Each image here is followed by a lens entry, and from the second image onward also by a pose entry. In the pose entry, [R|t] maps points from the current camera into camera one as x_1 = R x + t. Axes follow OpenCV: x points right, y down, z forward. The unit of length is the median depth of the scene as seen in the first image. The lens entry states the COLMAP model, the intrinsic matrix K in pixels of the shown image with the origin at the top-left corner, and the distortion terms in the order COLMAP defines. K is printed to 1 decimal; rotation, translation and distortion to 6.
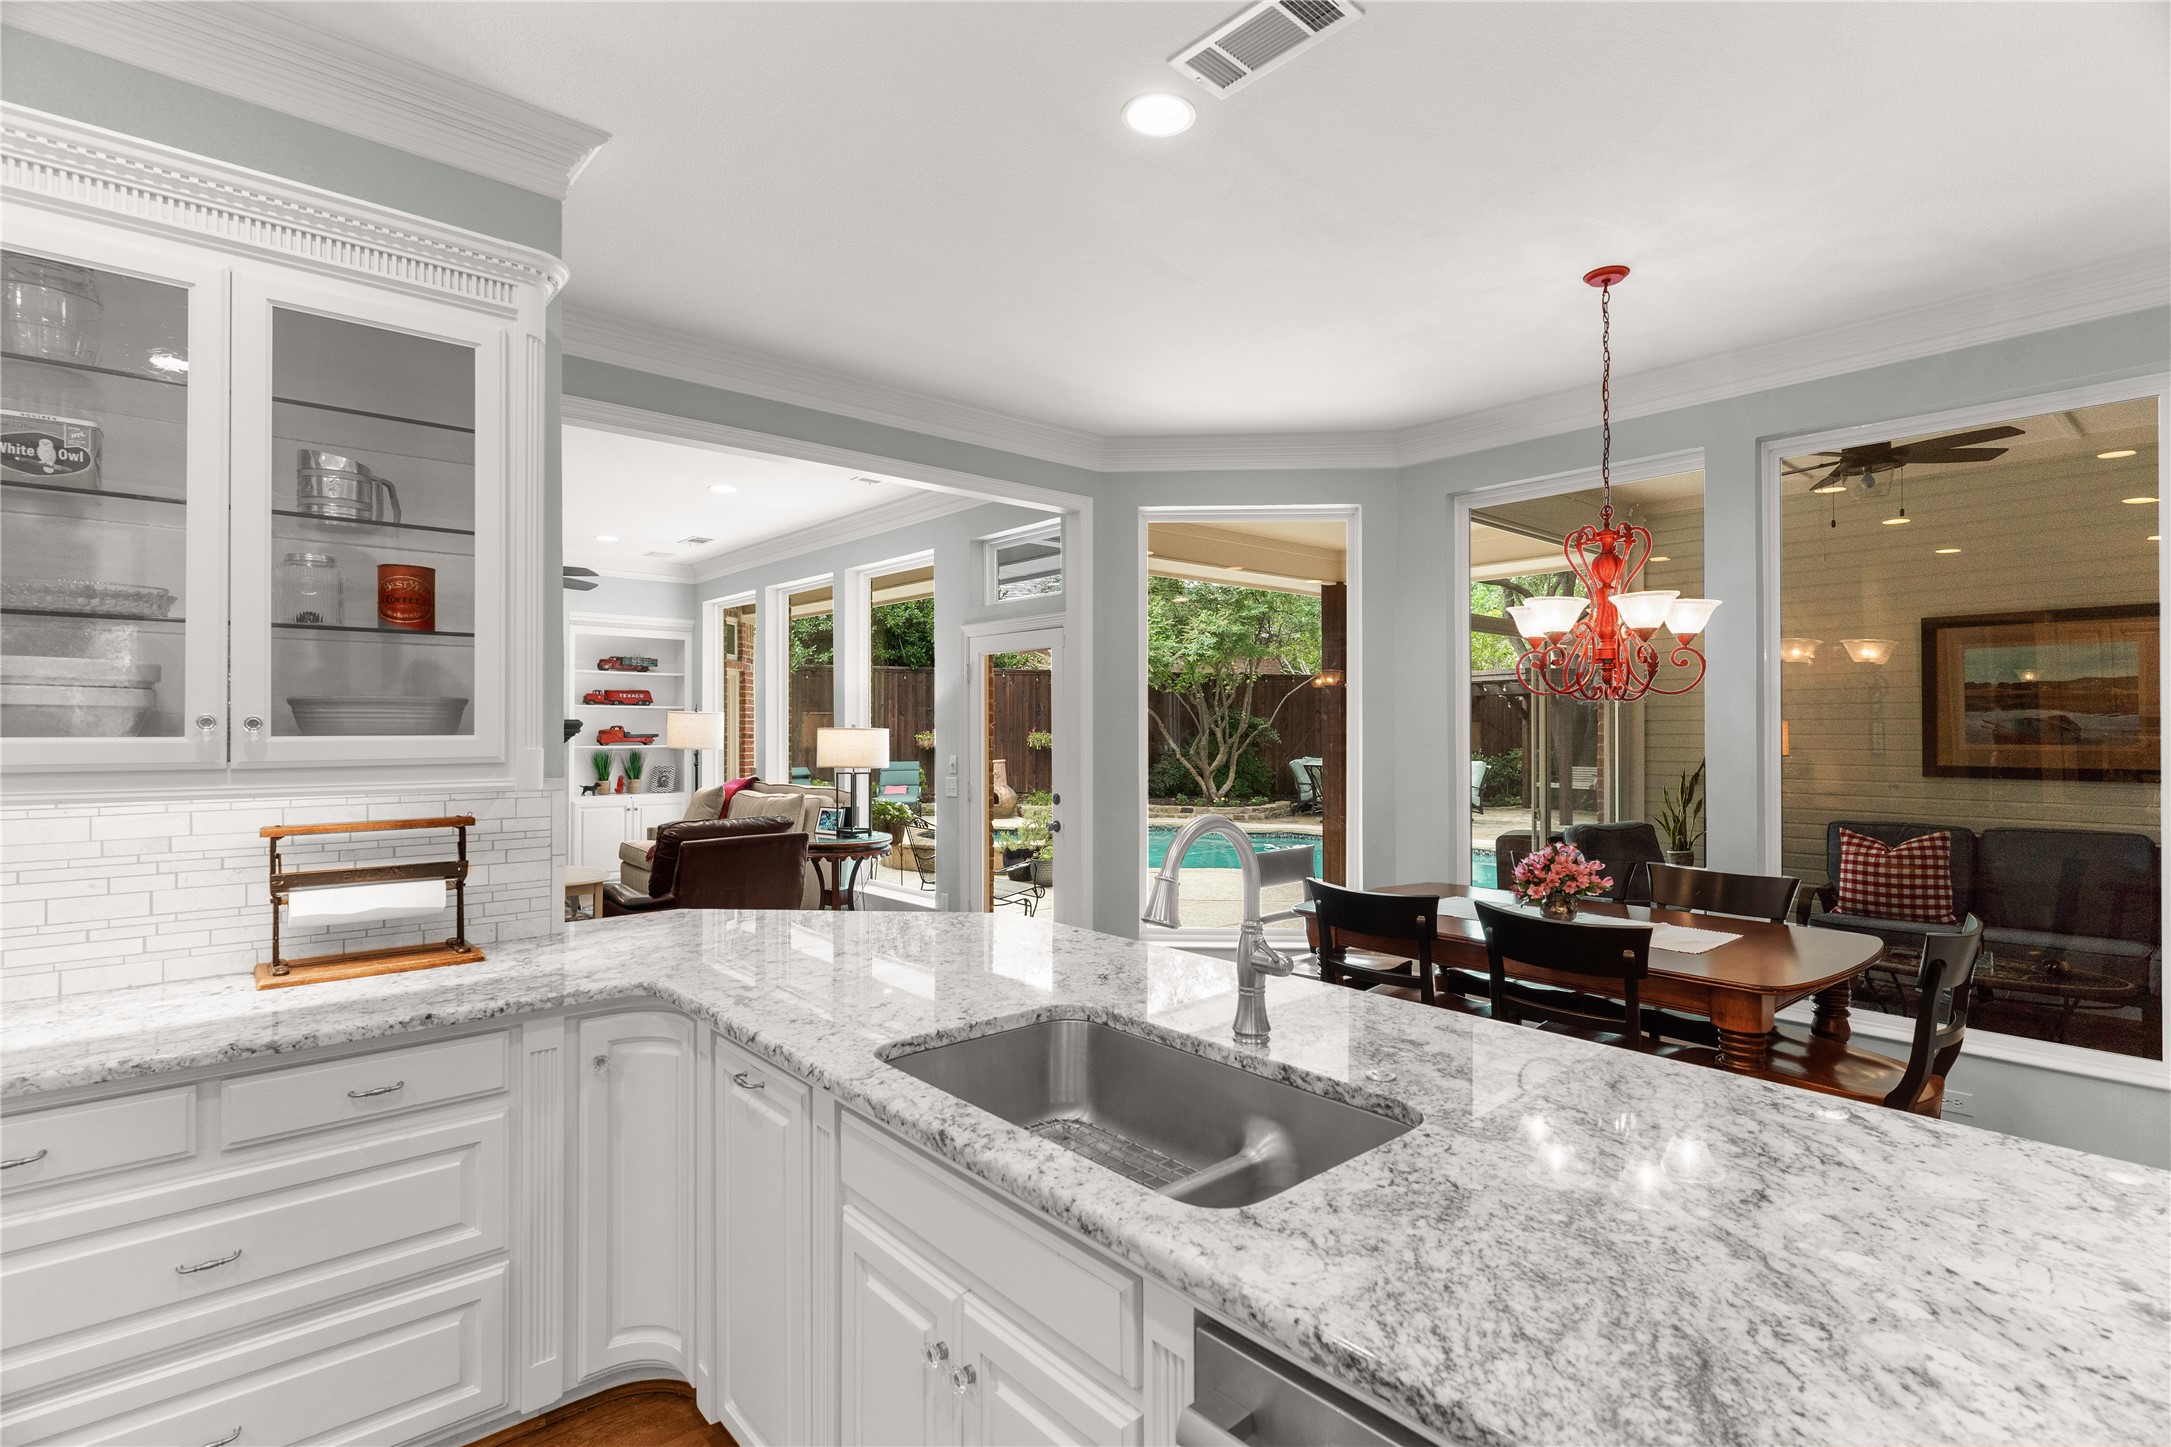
lens RADIAL K [[1034.3, 0, 1099.4], [0, 1034.3, 717.1], [0, 0, 1]] dist [0.000575, -0.001700]
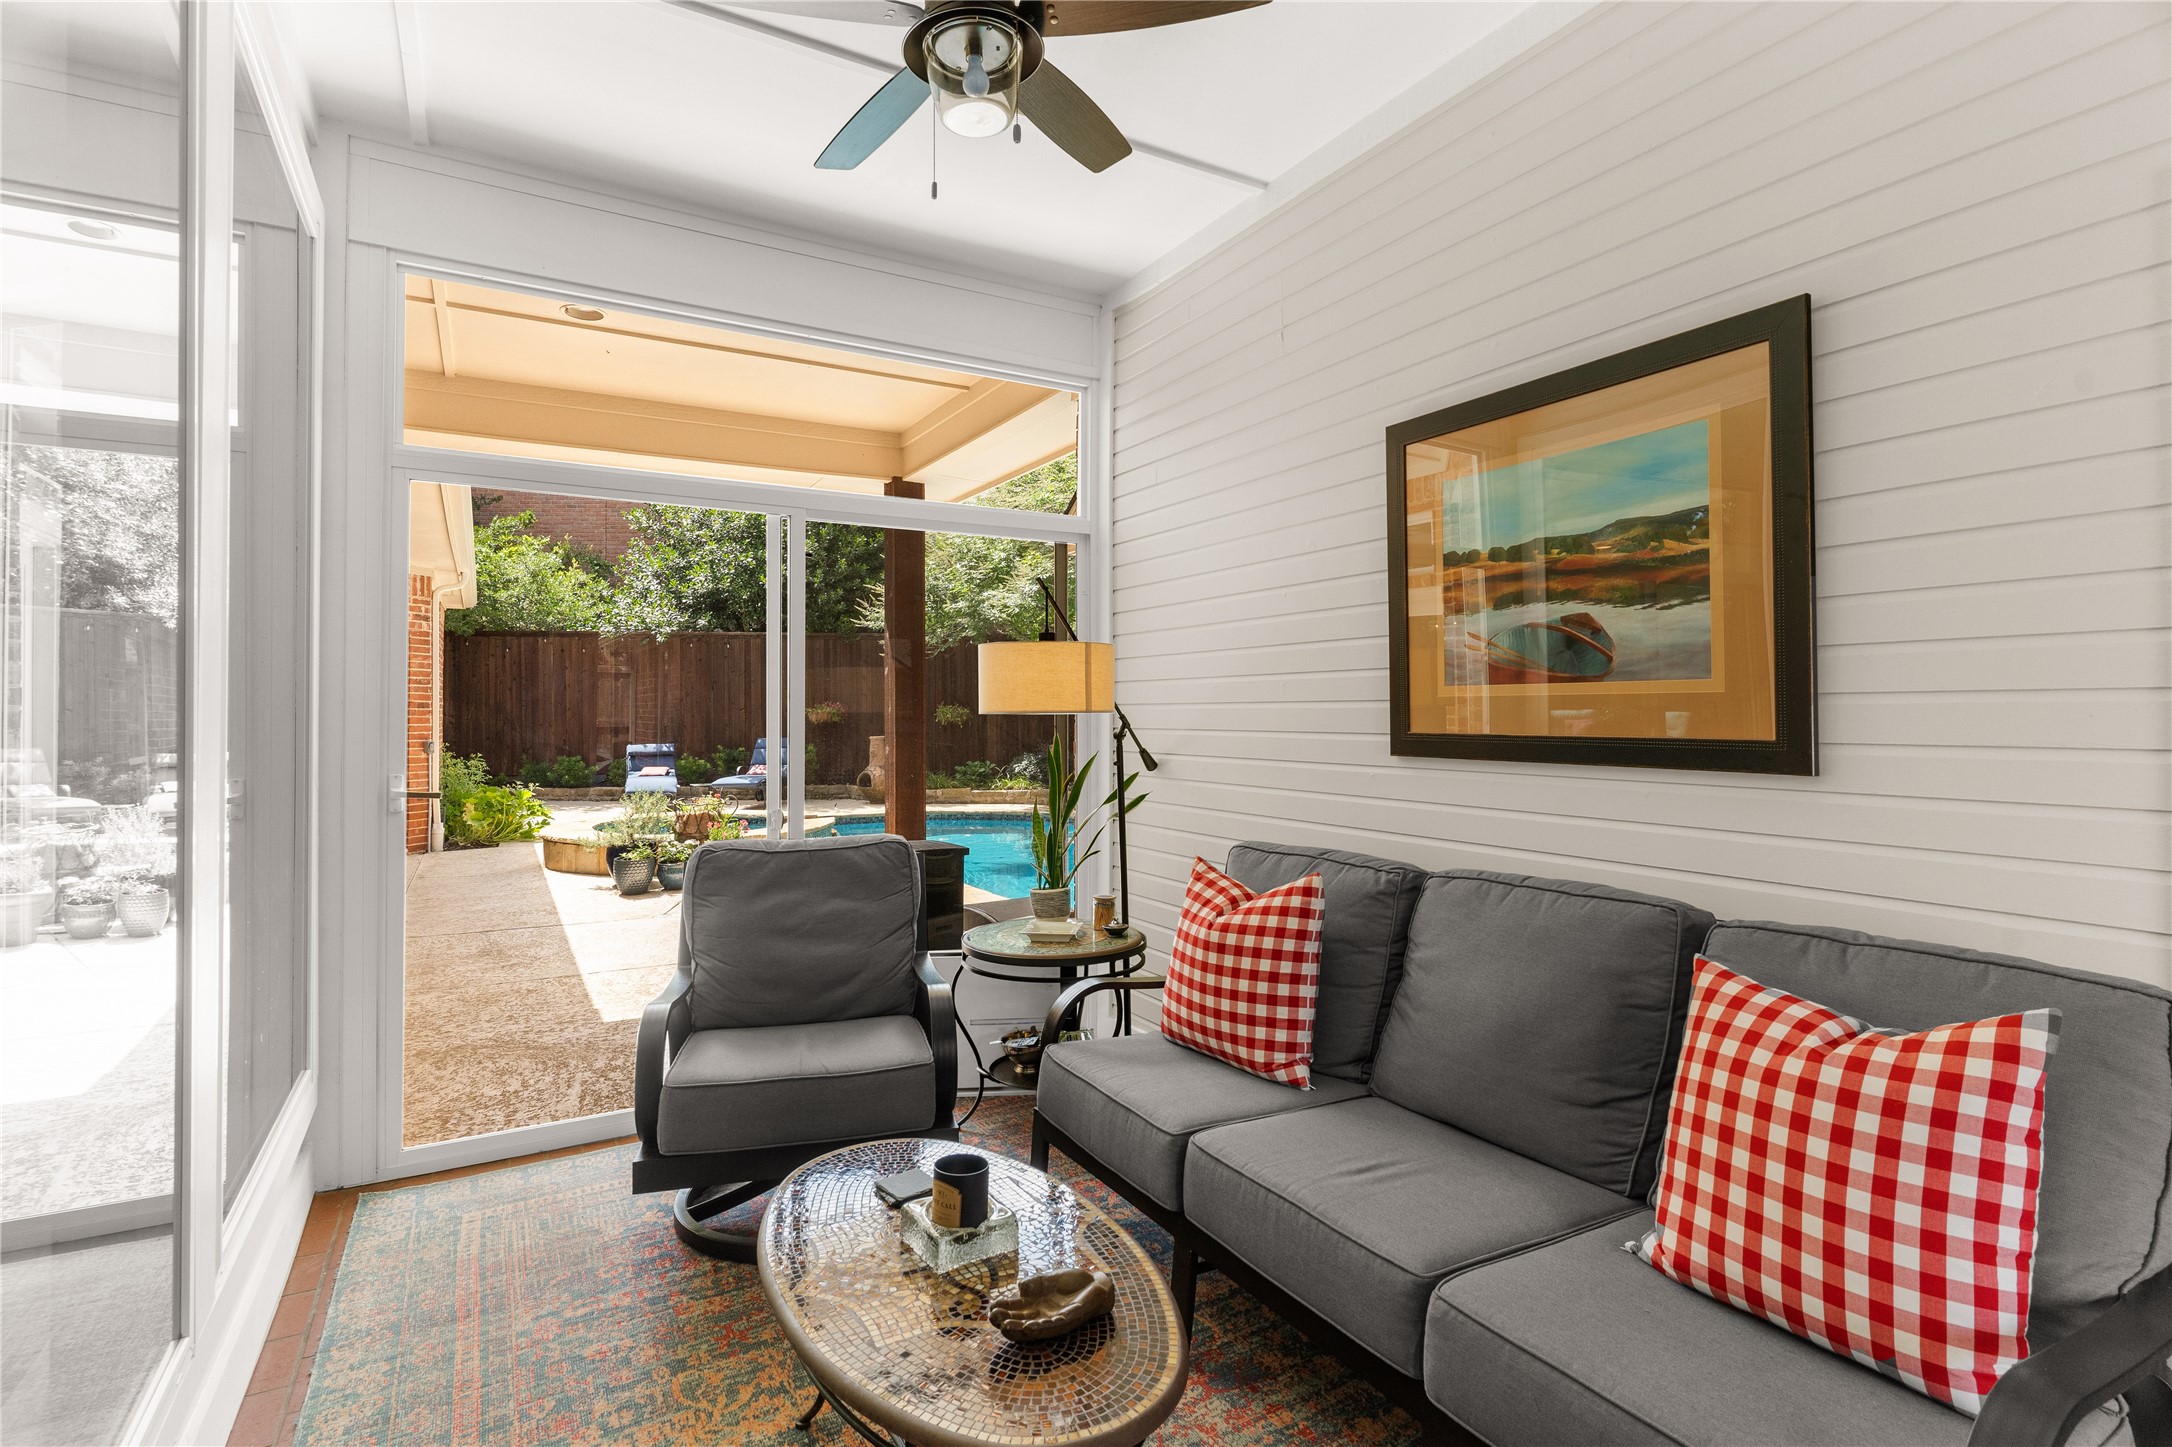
lens RADIAL K [[1034.8, 0, 1090.3], [0, 1034.8, 694.9], [0, 0, 1]] dist [0.000575, -0.001700]
pose [[0.980345, -0.002807, -0.197269, 0.779368], [0.001377, 0.999972, -0.007389, 0.033228], [0.197284, 0.006972, 0.980322, 0.515167]]
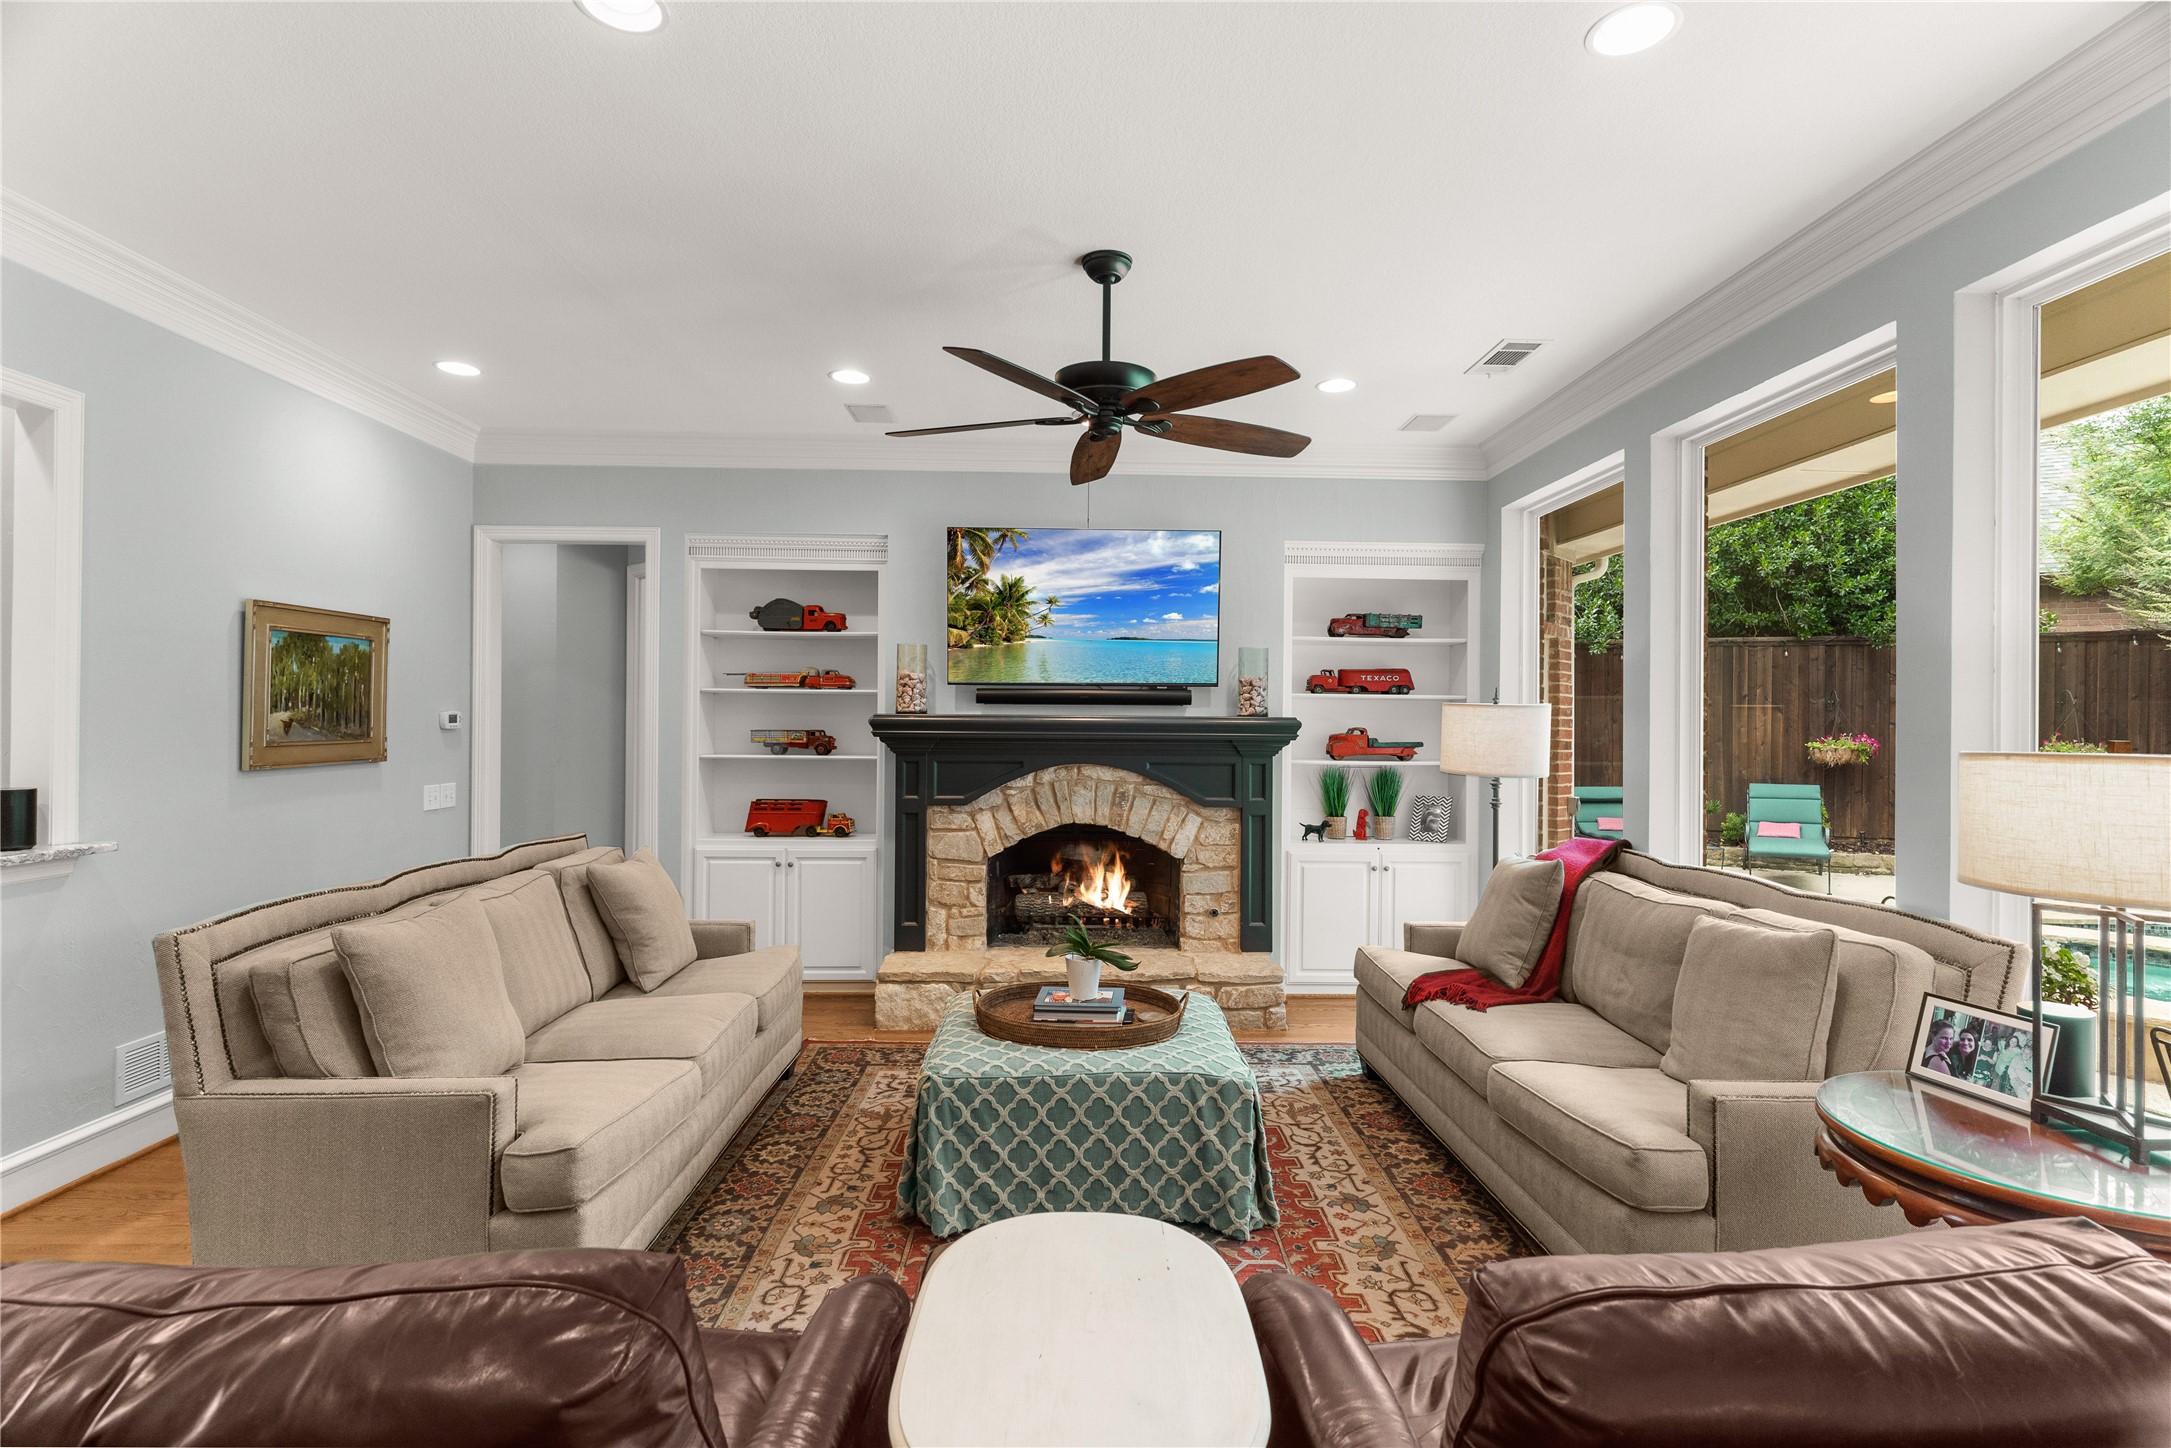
lens RADIAL K [[1034.3, 0, 1087.6], [0, 1034.3, 720.6], [0, 0, 1]] dist [0.000575, -0.001700]
pose [[0.760234, 0.008263, -0.649597, -0.311718], [-0.003880, 0.999959, 0.008179, -0.000404], [0.649638, -0.003698, 0.760235, 0.705958]]
